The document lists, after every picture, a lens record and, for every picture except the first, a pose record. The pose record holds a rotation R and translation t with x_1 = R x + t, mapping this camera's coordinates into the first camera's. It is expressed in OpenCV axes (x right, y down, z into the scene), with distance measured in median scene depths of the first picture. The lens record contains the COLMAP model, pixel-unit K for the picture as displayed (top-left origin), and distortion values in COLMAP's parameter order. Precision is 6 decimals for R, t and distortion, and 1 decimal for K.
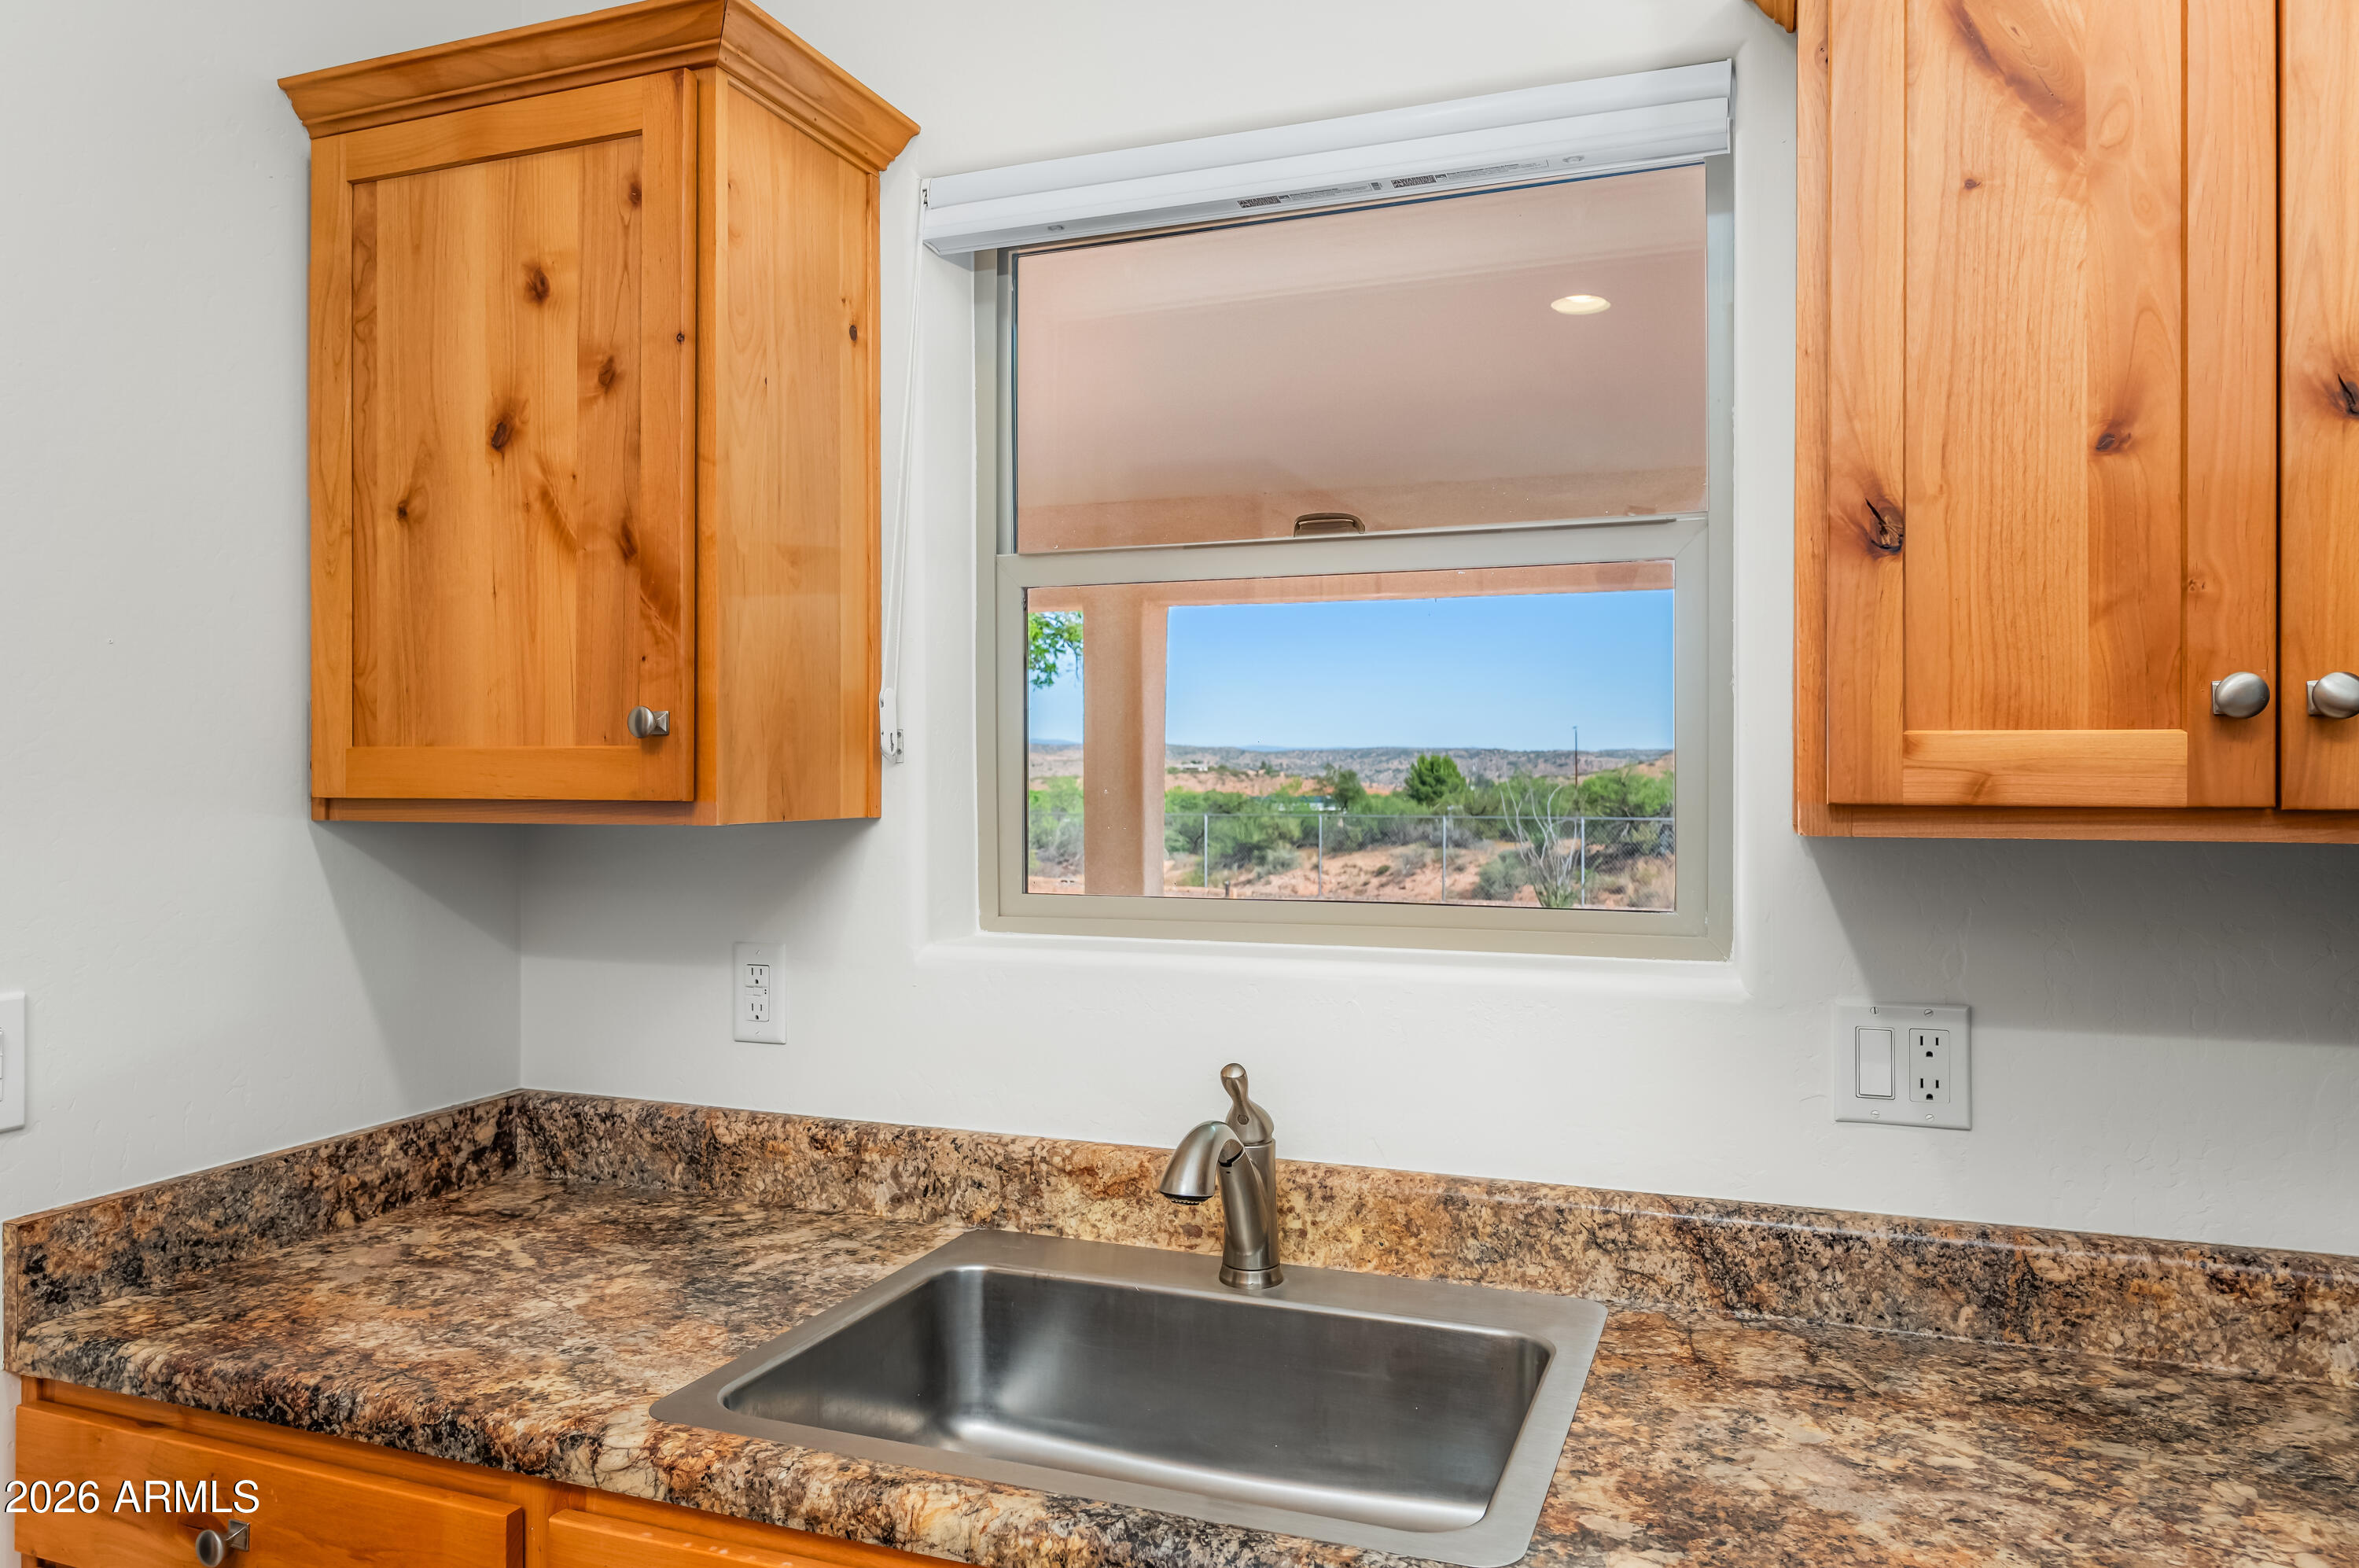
lens RADIAL K [[1581.2, 0, 1173.8], [0, 1581.2, 770.2], [0, 0, 1]] dist [0.017117, -0.004332]
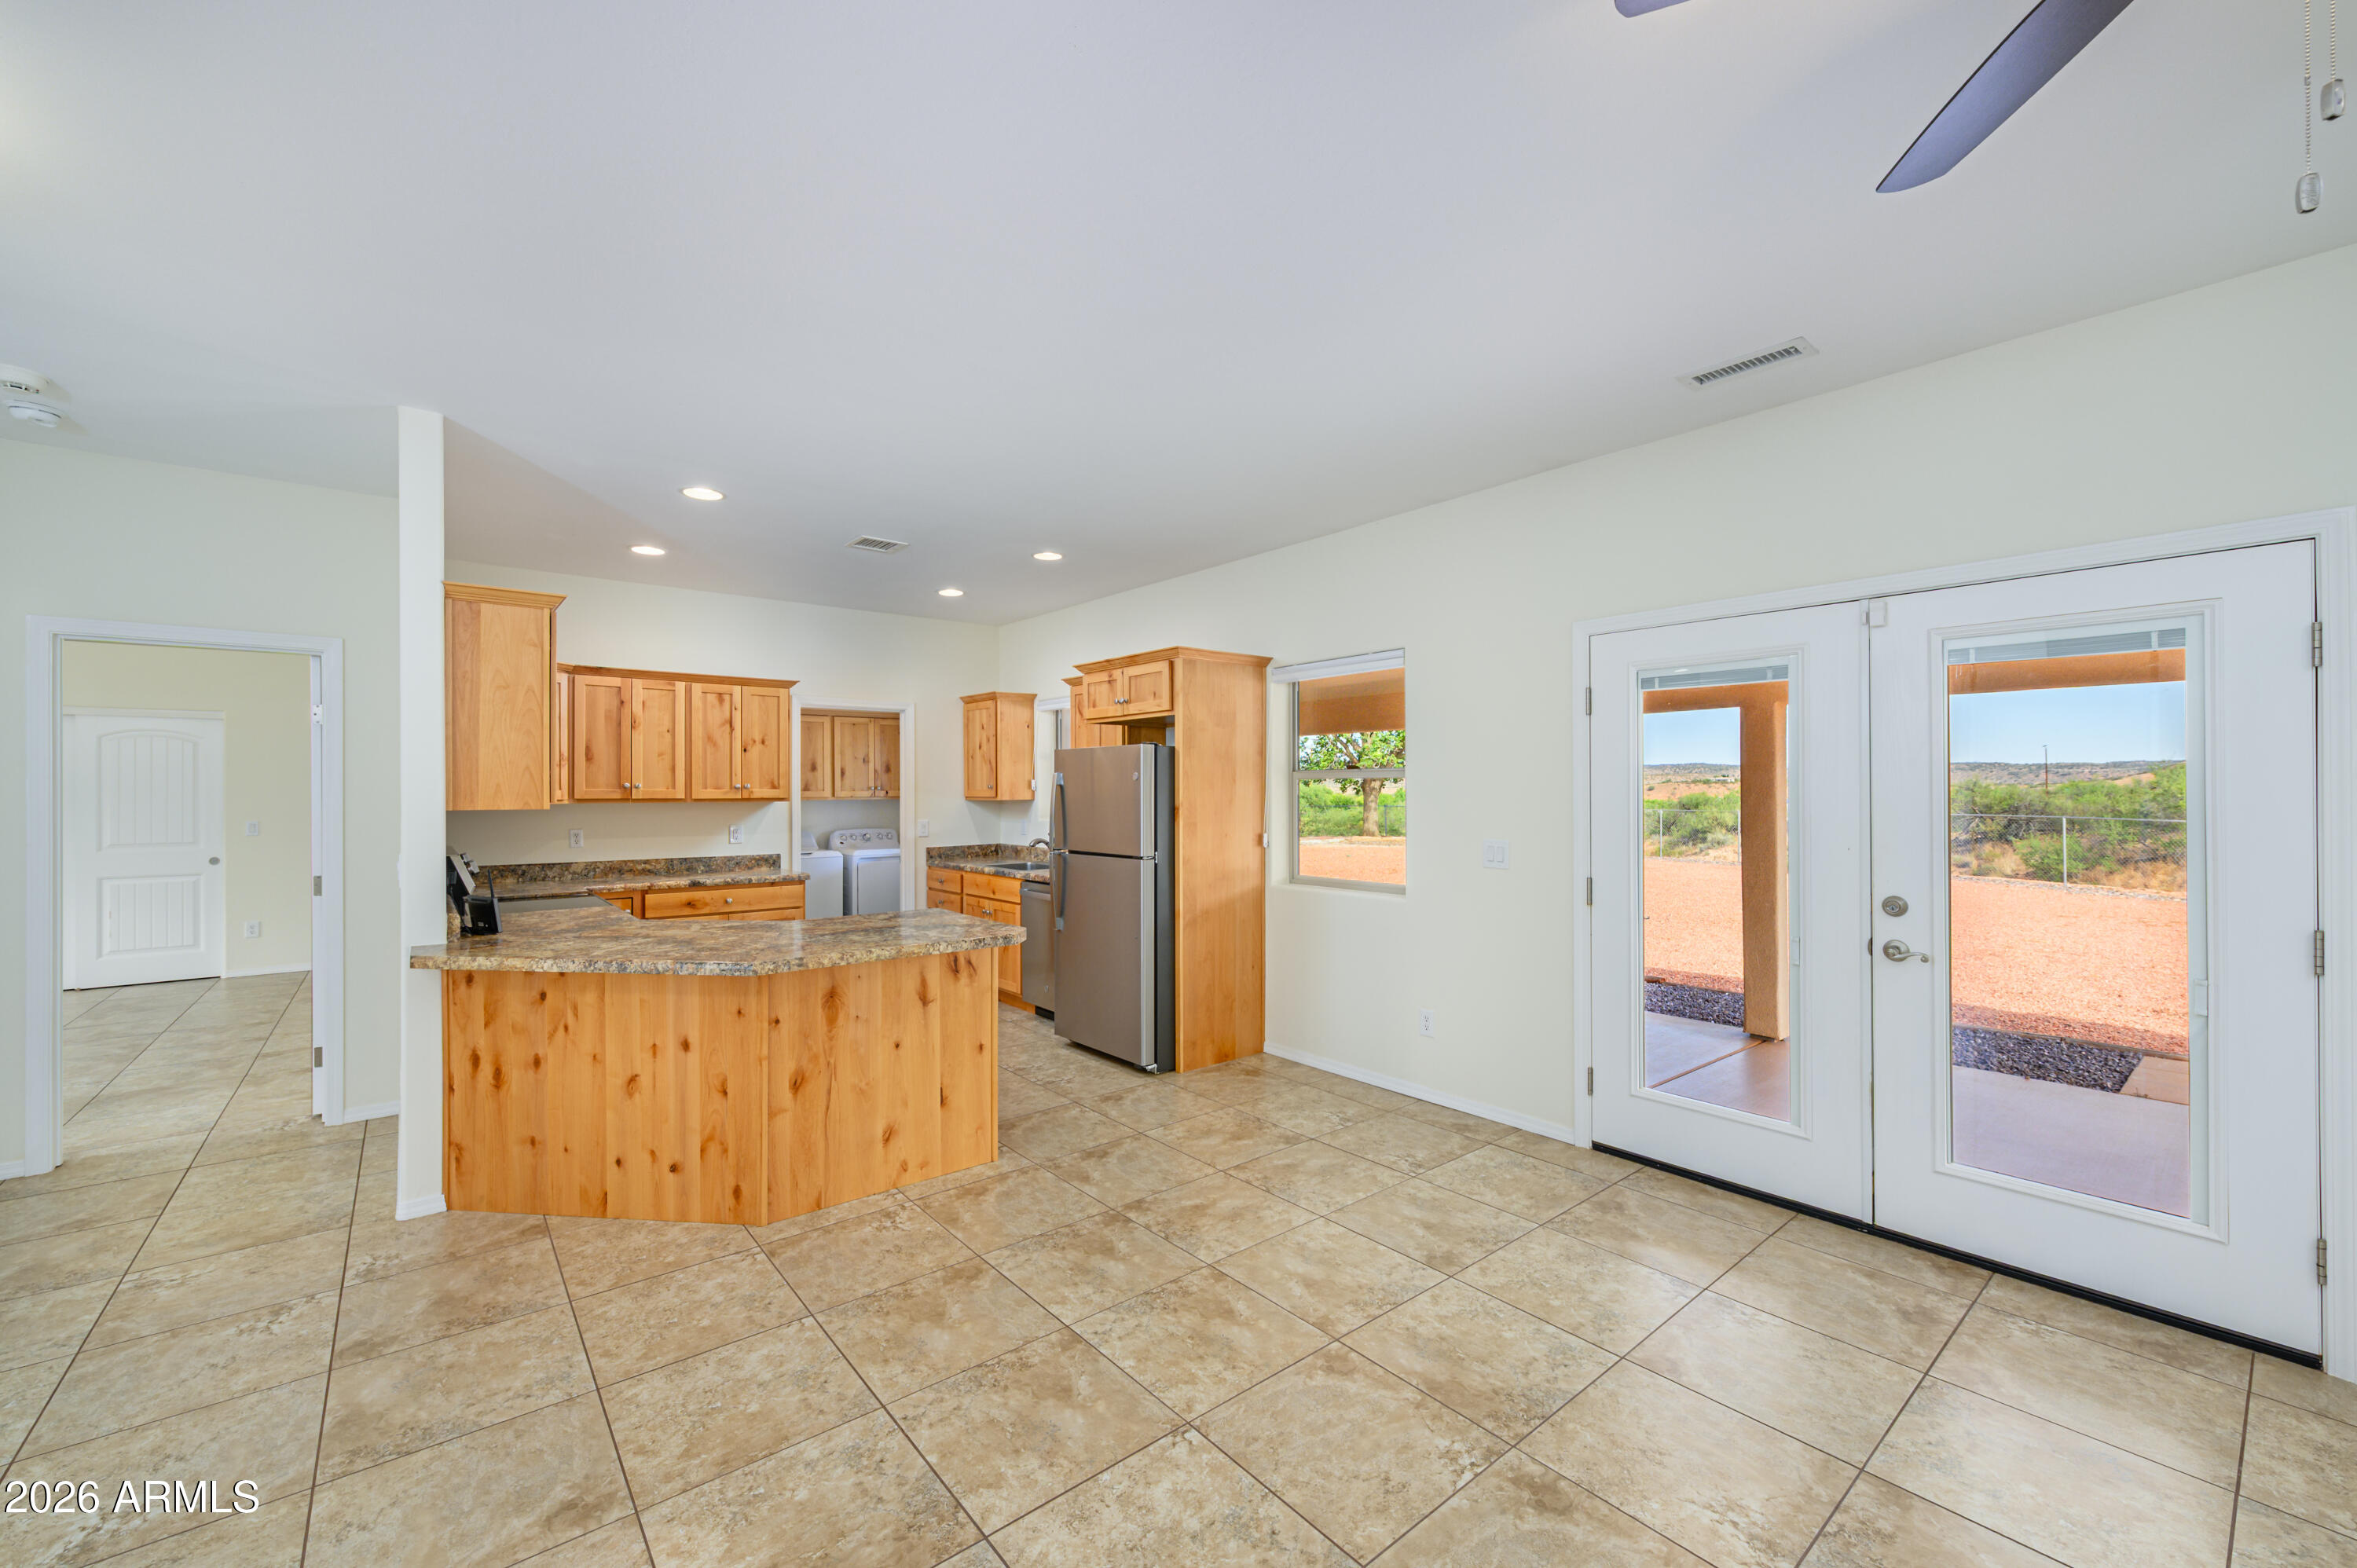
lens RADIAL K [[934.6, 0, 1180.7], [0, 934.6, 782.9], [0, 0, 1]] dist [-0.000059, 0.001068]
pose [[0.870302, -0.006925, -0.492470, 2.320195], [0.006765, 0.999975, -0.002107, -0.027104], [0.492472, -0.001498, 0.870327, -2.130681]]
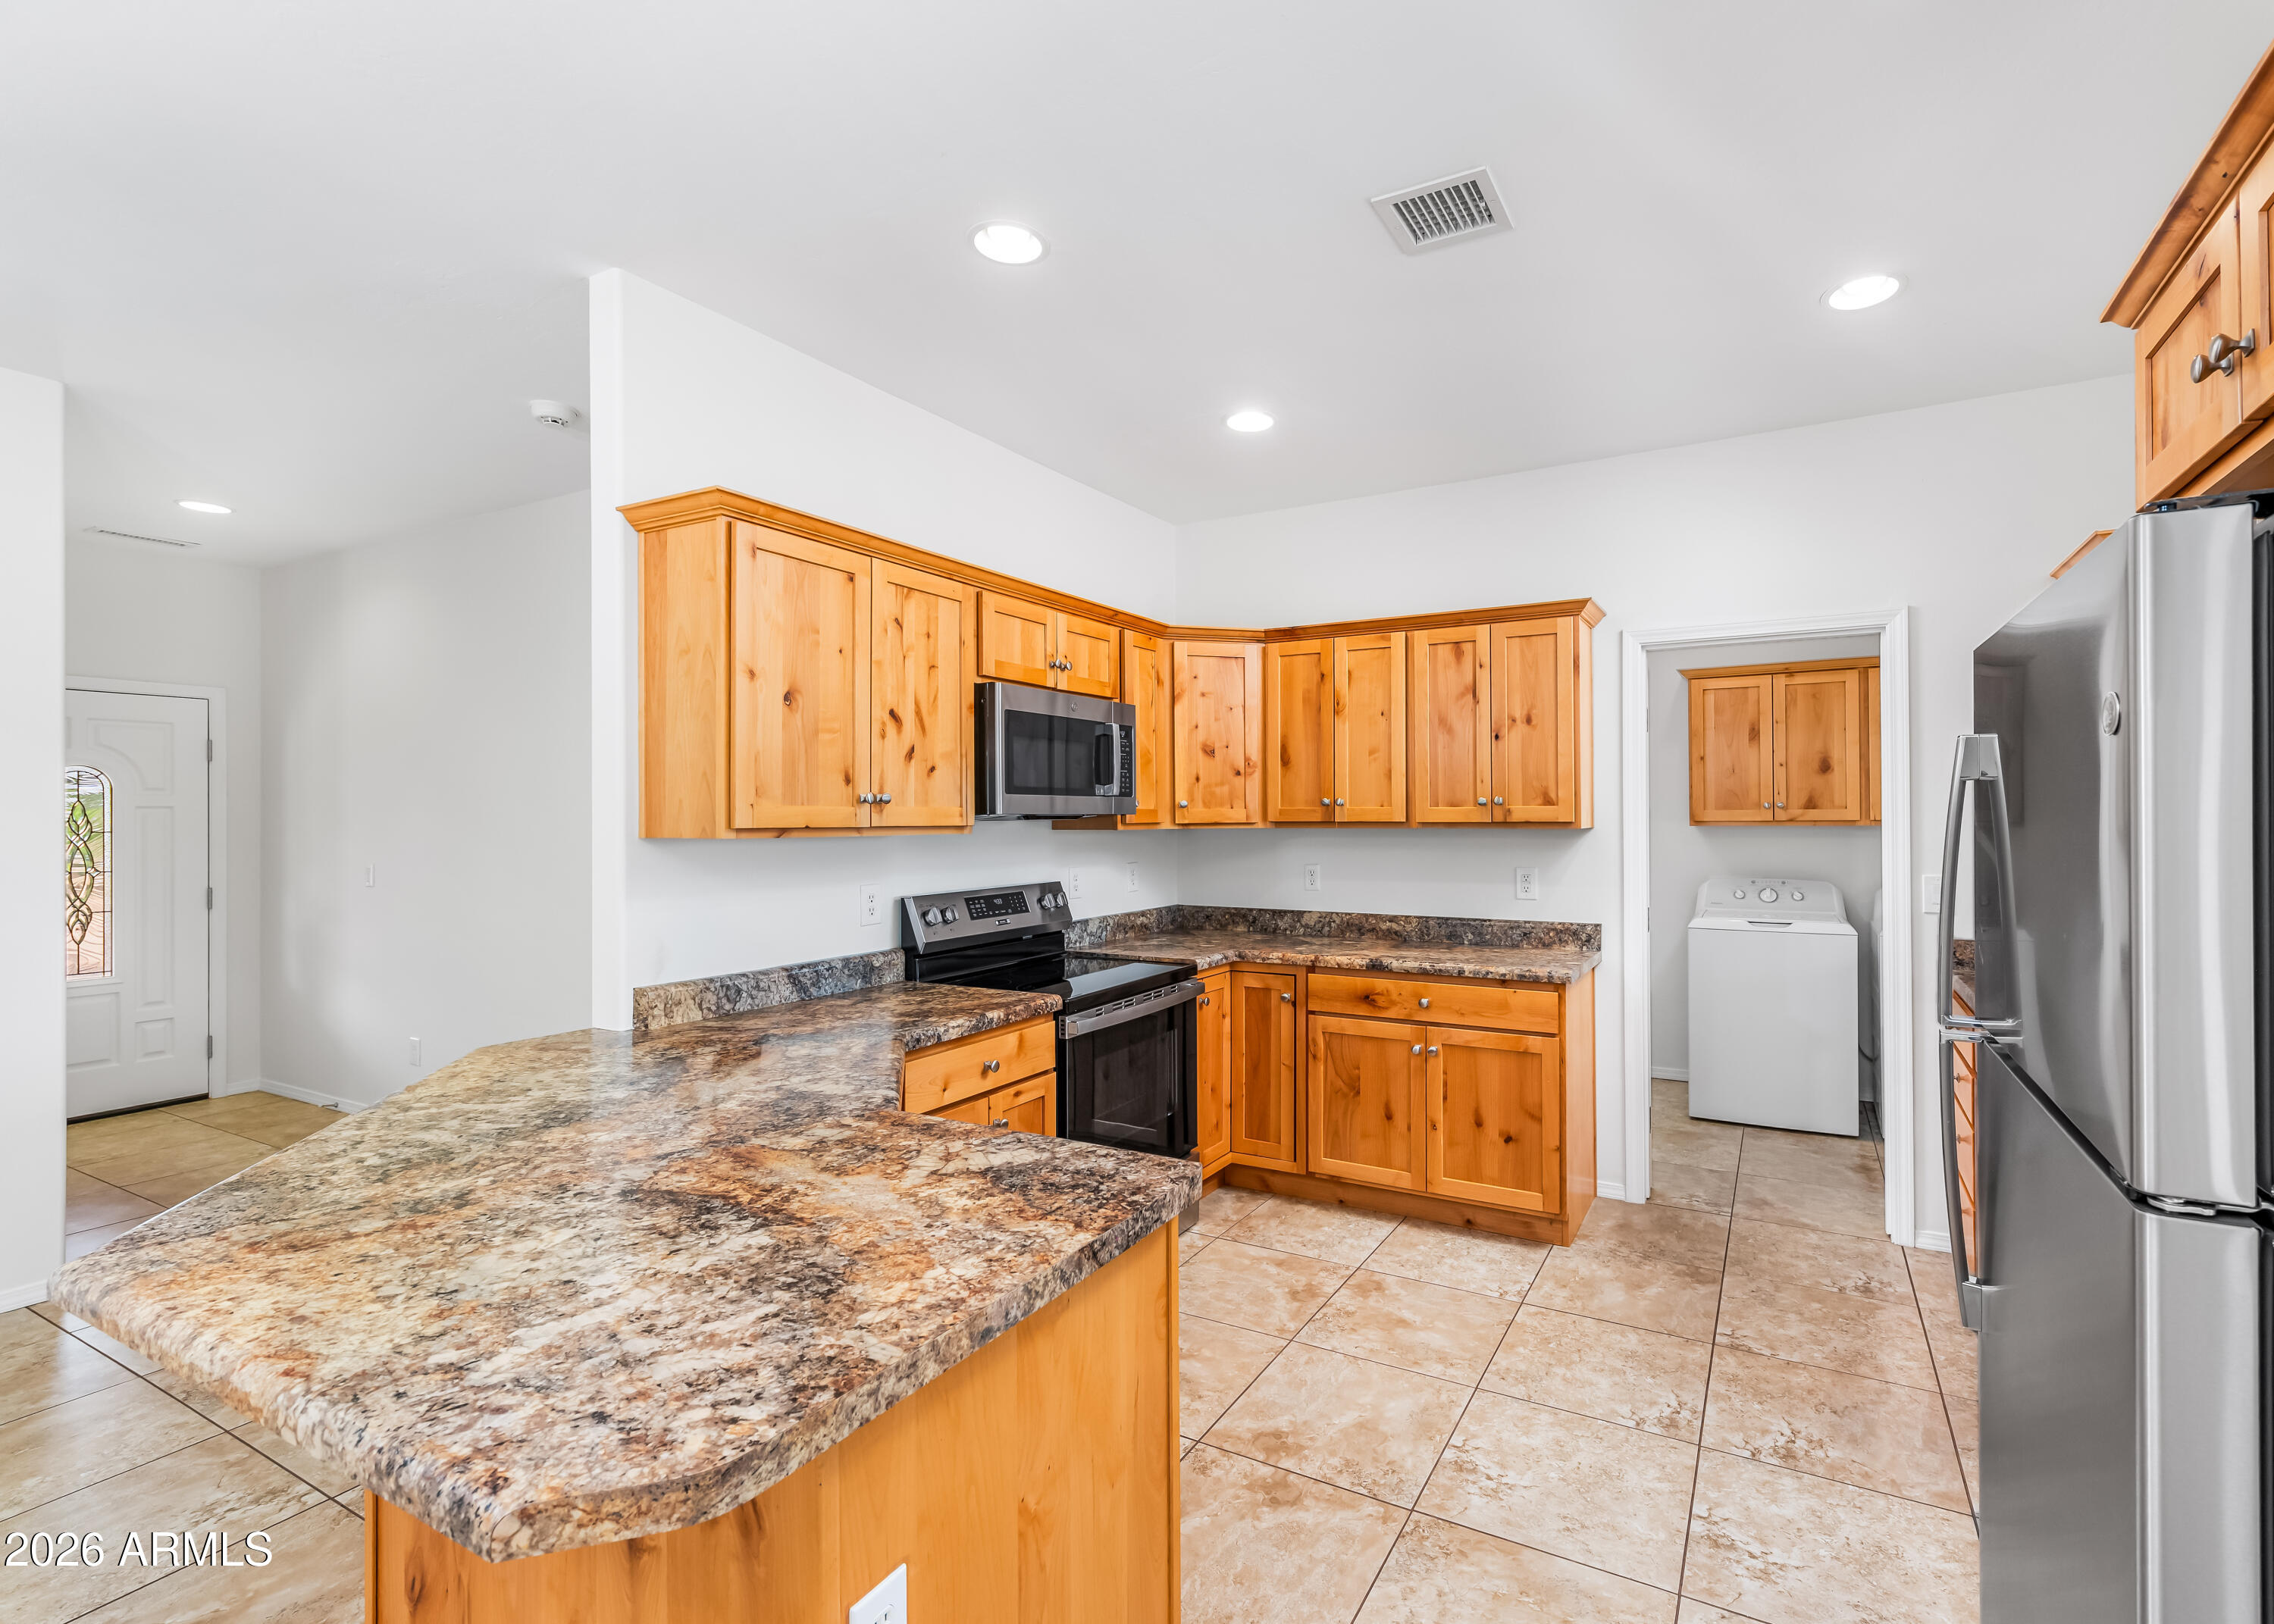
lens RADIAL K [[1041.8, 0, 1225.8], [0, 1041.8, 814.7], [0, 0, 1]] dist [0.005572, -0.001086]
pose [[-0.123494, -0.001471, -0.992344, 1.469685], [0.011424, 0.999931, -0.002904, -0.004503], [0.992280, -0.011695, -0.123469, -0.261688]]
